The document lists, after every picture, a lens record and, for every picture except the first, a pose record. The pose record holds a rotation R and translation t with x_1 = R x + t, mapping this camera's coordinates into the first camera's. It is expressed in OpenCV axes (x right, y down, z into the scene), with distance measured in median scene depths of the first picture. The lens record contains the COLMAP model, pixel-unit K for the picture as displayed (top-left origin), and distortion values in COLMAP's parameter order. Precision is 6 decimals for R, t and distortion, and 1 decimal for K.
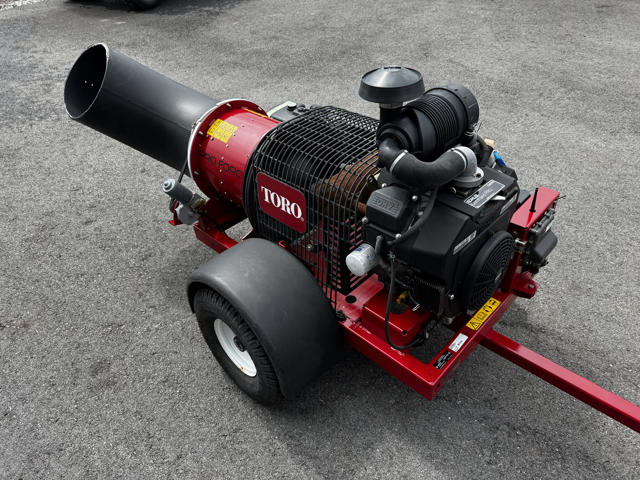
lens RADIAL K [[441.3, 0, 317.0], [0, 441.3, 241.0], [0, 0, 1]] dist [0.030865, -0.033365]
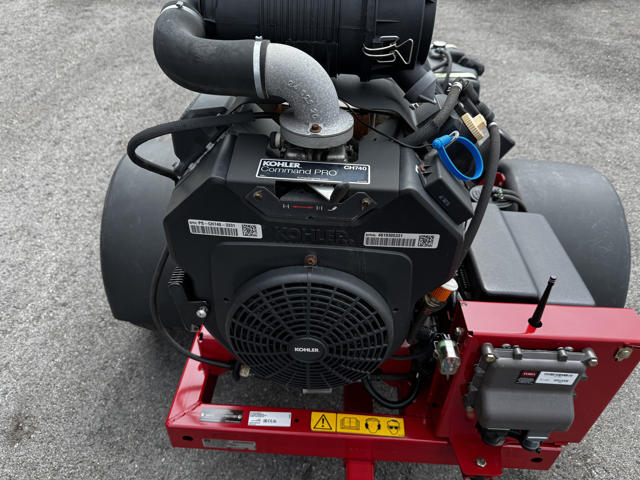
lens RADIAL K [[441.3, 0, 320.7], [0, 441.3, 240.8], [0, 0, 1]] dist [0.030865, -0.033365]
pose [[0.659945, 0.524871, -0.537572, 0.532898], [-0.514452, 0.837147, 0.185806, -0.107376], [0.547551, 0.153934, 0.822492, 0.498696]]
